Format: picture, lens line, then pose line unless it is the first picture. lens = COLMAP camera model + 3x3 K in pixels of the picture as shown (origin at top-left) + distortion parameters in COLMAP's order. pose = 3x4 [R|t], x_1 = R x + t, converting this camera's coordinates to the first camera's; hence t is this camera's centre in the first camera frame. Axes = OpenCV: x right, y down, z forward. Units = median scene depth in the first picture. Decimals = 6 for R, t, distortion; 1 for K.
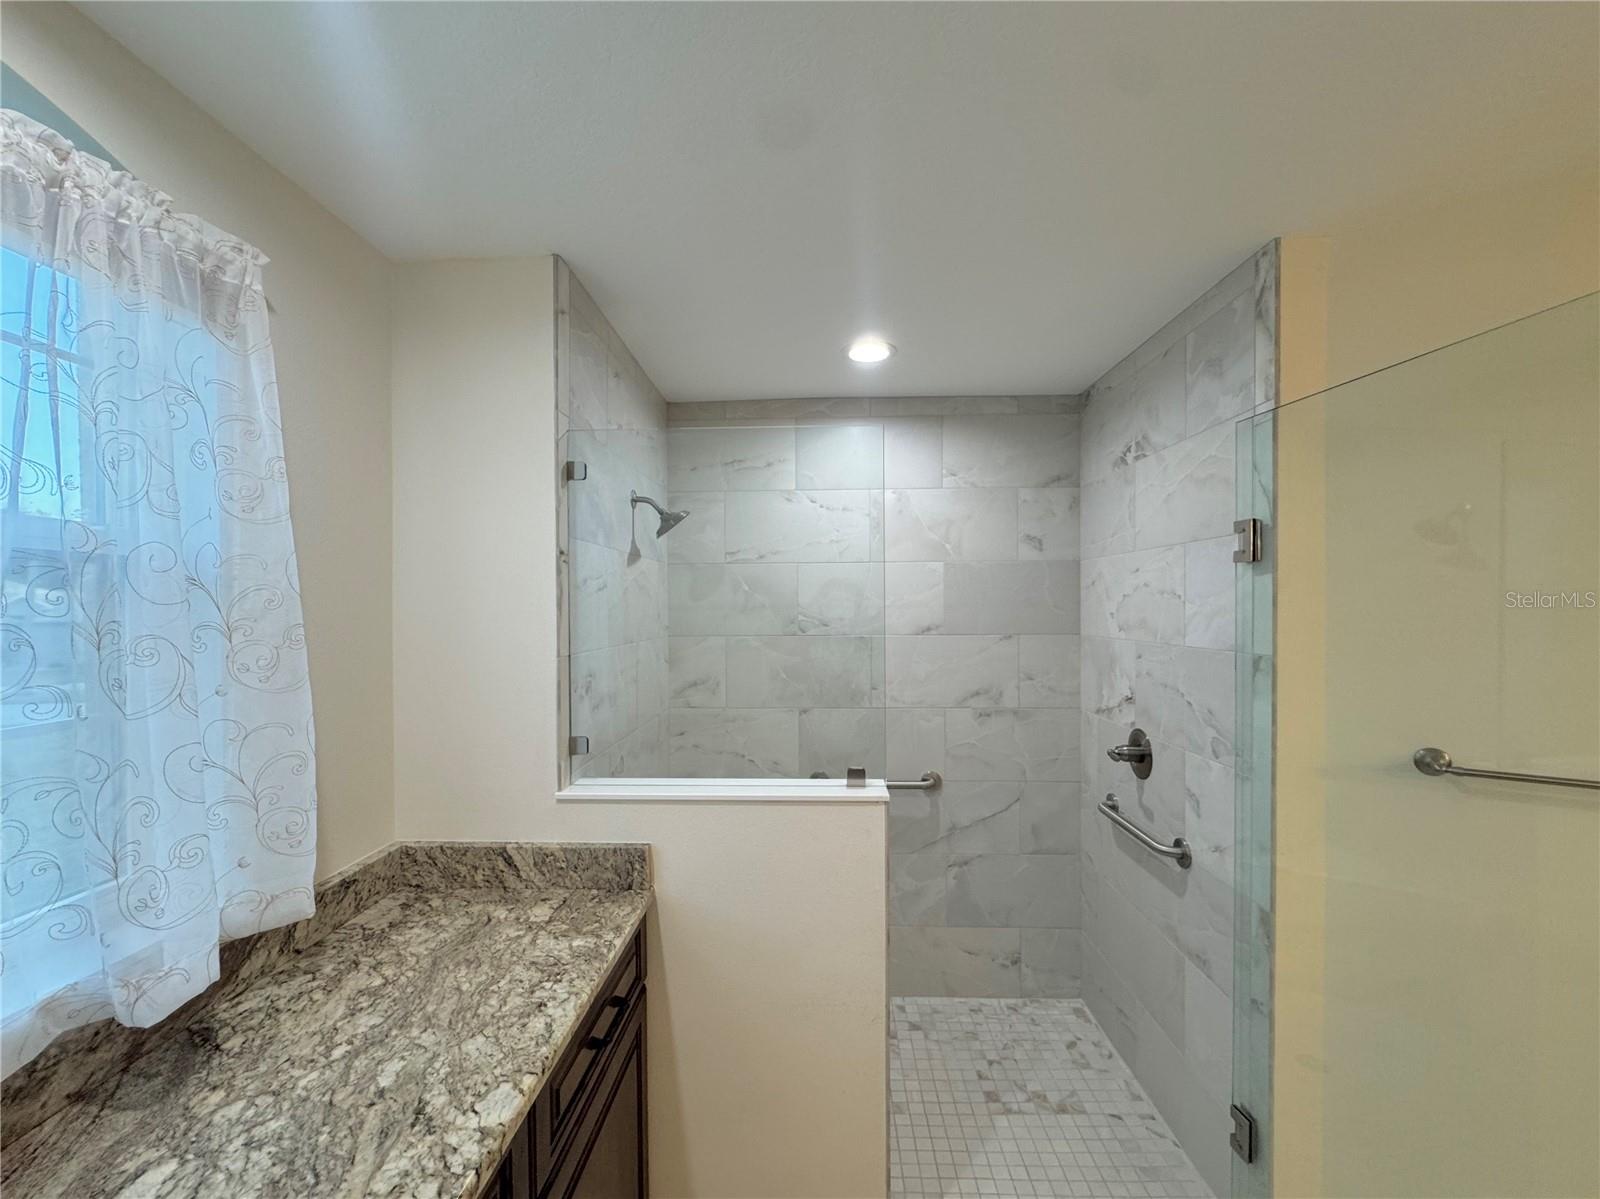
lens RADIAL K [[653.0, 0, 804.2], [0, 653.0, 609.3], [0, 0, 1]] dist [-0.001527, -0.000374]
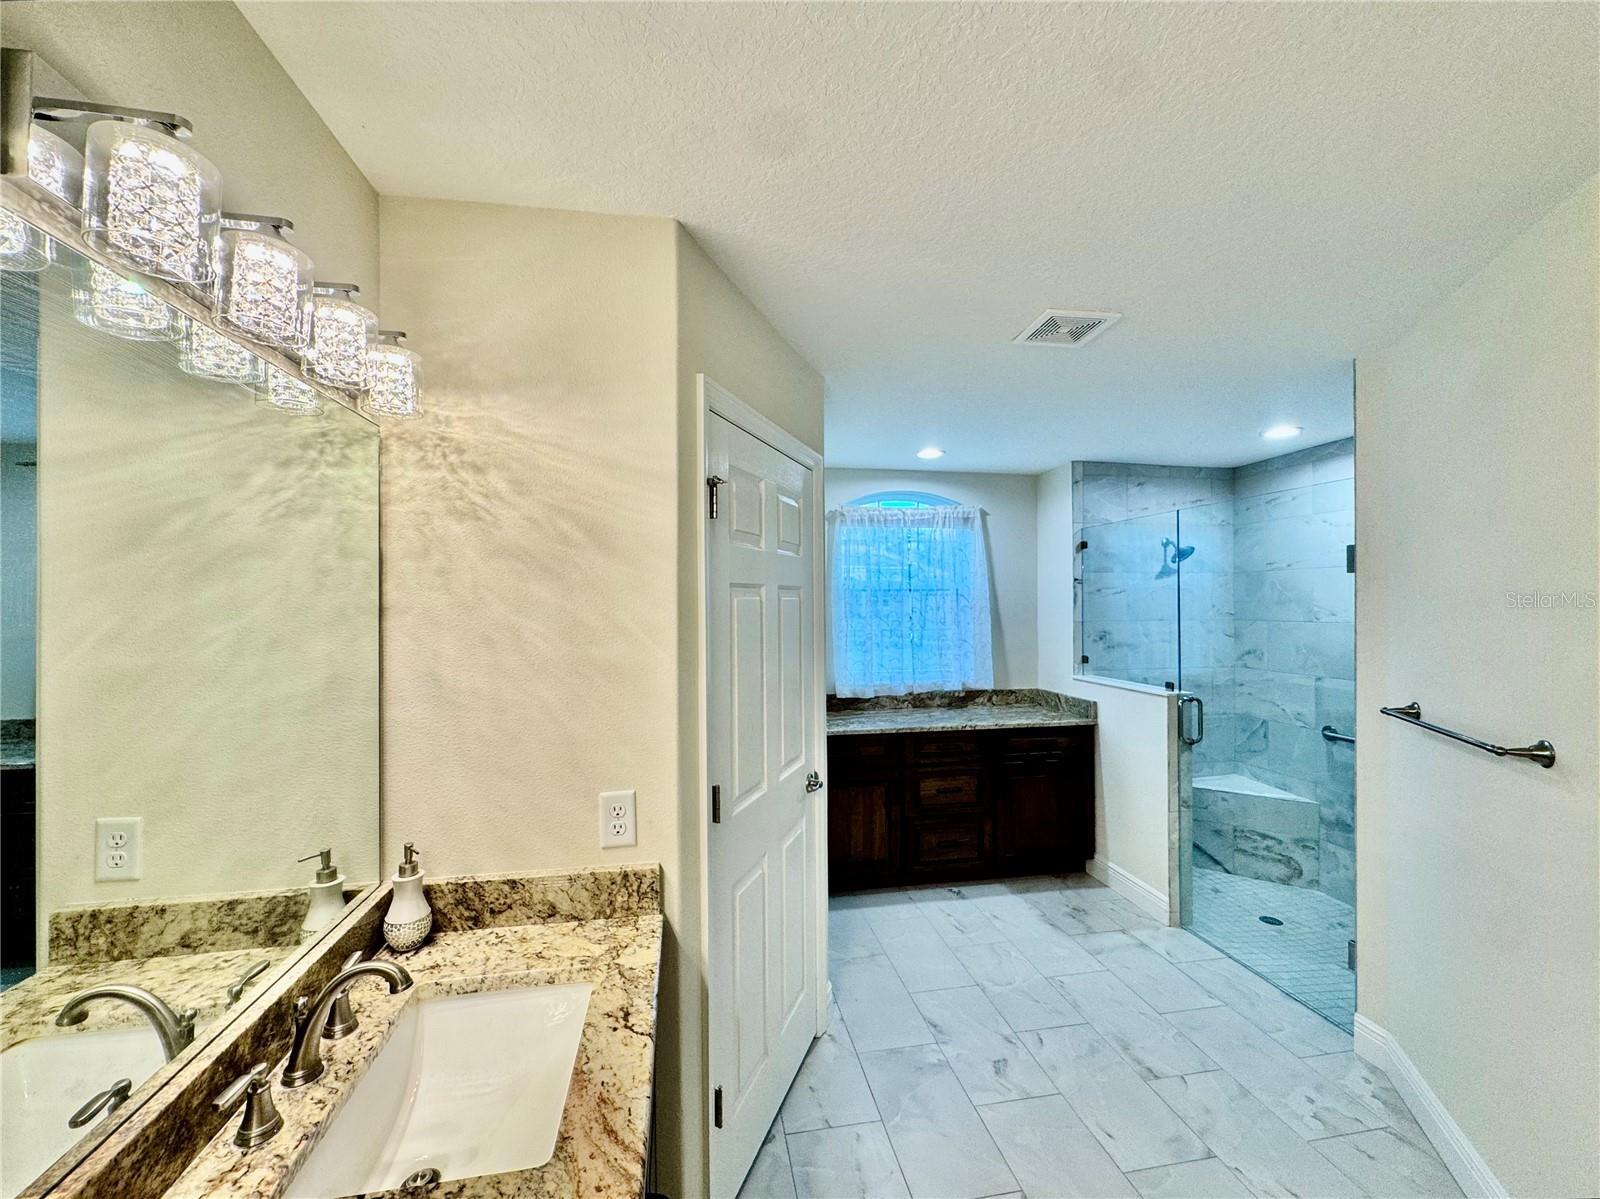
lens RADIAL K [[652.3, 0, 800.0], [0, 652.3, 599.5], [0, 0, 1]] dist [-0.002393, -0.000260]
pose [[0.206488, -0.002376, -0.978446, 1.695554], [-0.000788, 0.999996, -0.002594, -0.003672], [0.978449, 0.001307, 0.206486, -0.494111]]
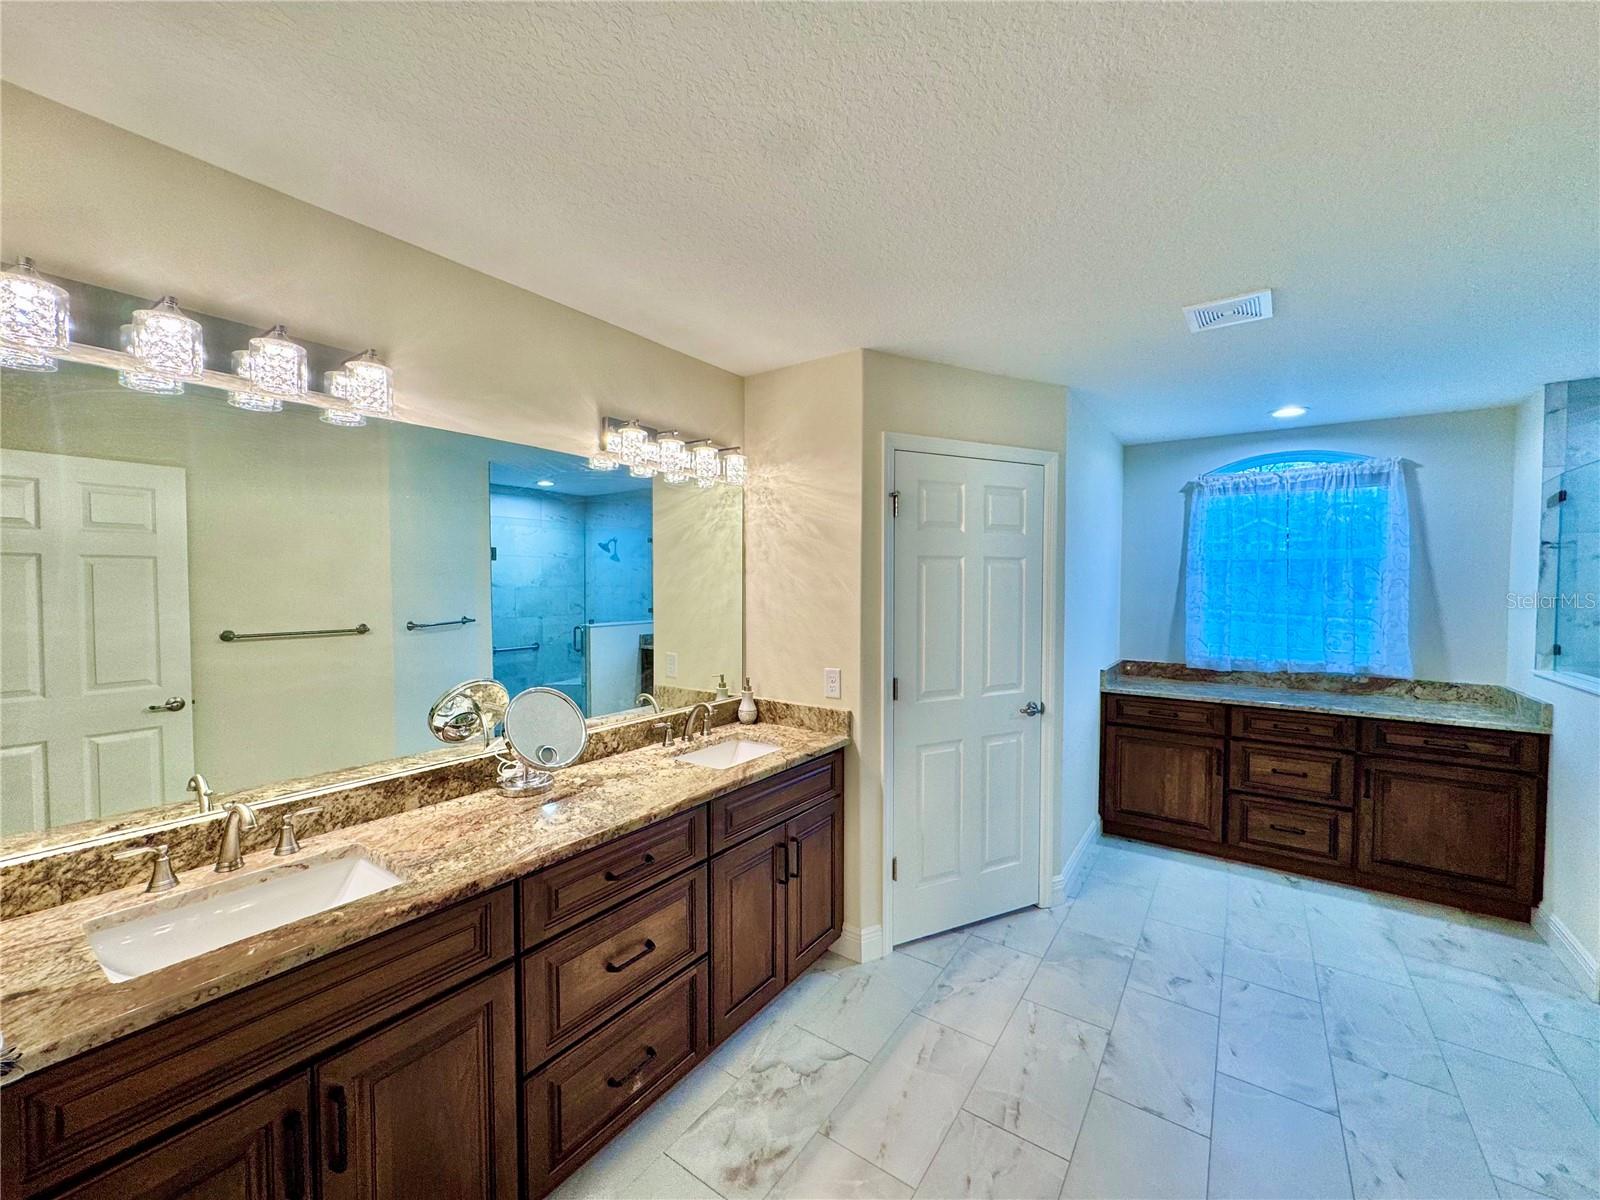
lens RADIAL K [[639.8, 0, 800.8], [0, 639.8, 597.5], [0, 0, 1]] dist [-0.001429, -0.000366]
pose [[-0.546999, 0.025503, -0.836745, 2.140912], [-0.006338, 0.999381, 0.034604, 0.017486], [0.837109, 0.024231, -0.546499, 0.207187]]
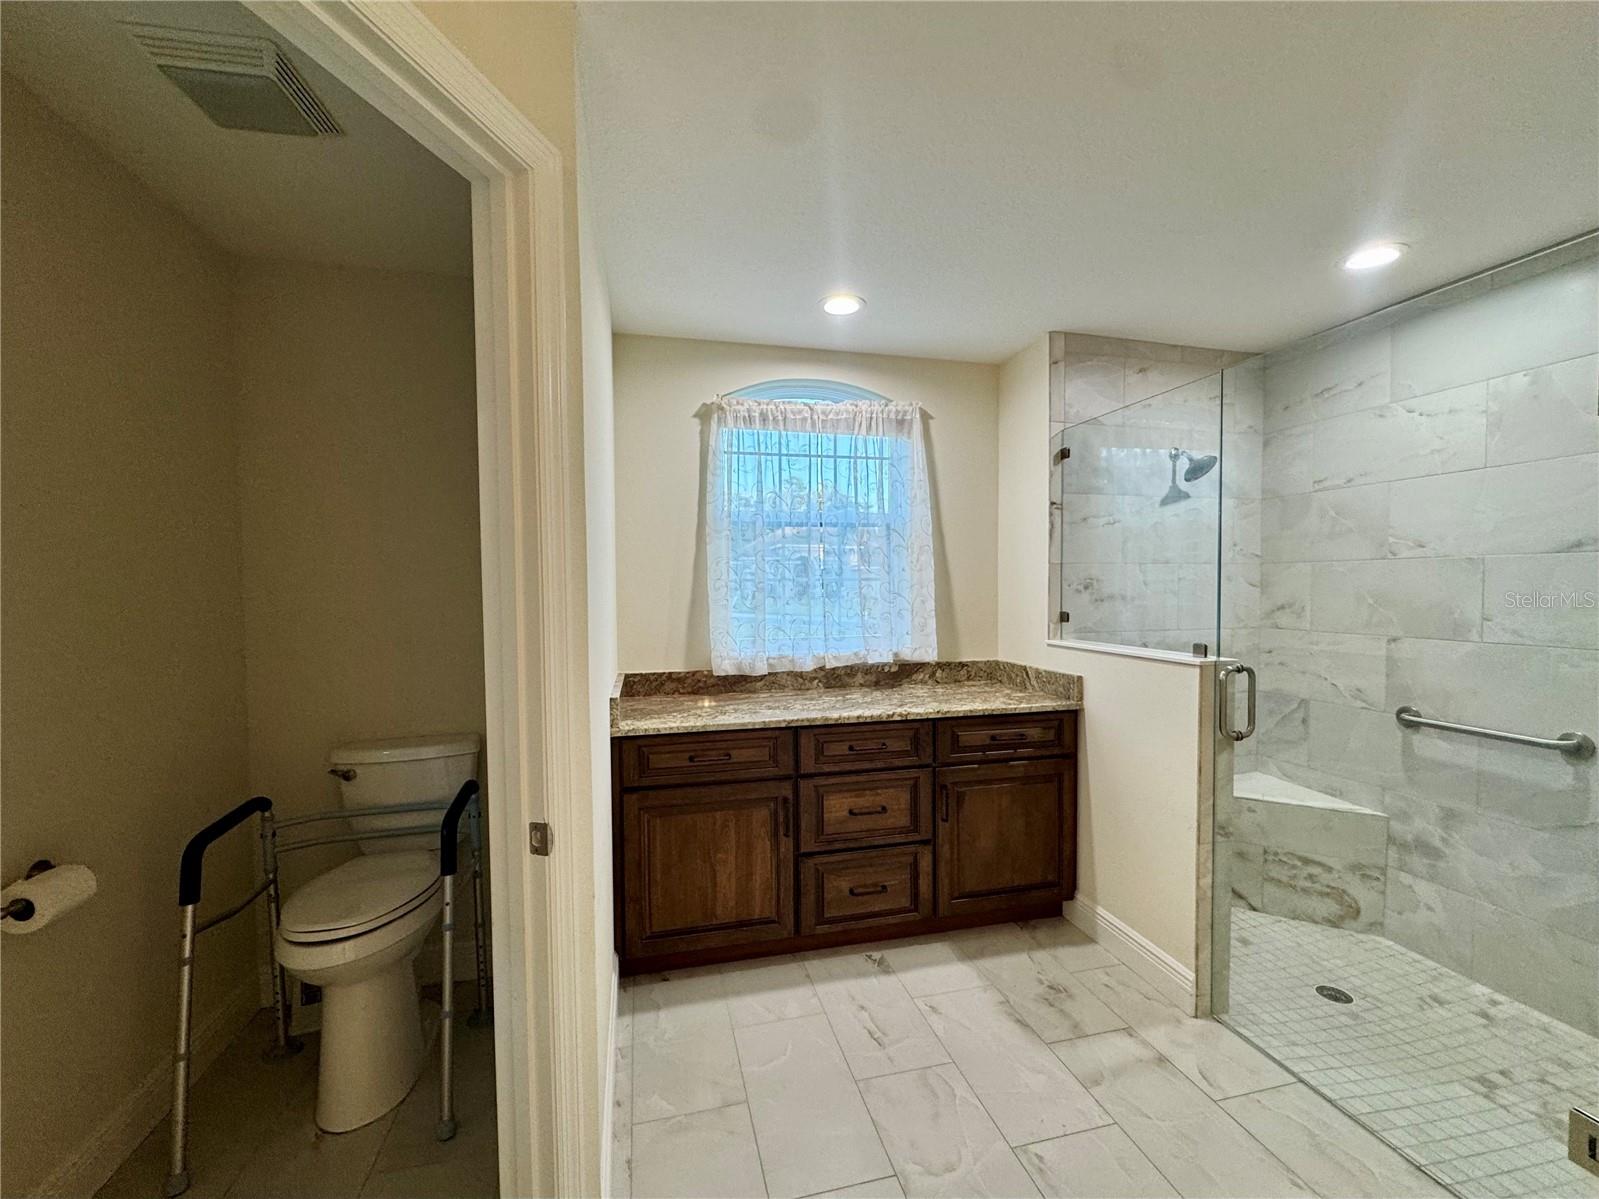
lens RADIAL K [[658.0, 0, 799.5], [0, 658.0, 606.3], [0, 0, 1]] dist [-0.001751, -0.000274]
pose [[0.269386, 0.033912, -0.962435, 1.053061], [0.000917, 0.999370, 0.035470, 0.114841], [0.963032, -0.010438, 0.269185, -0.112154]]
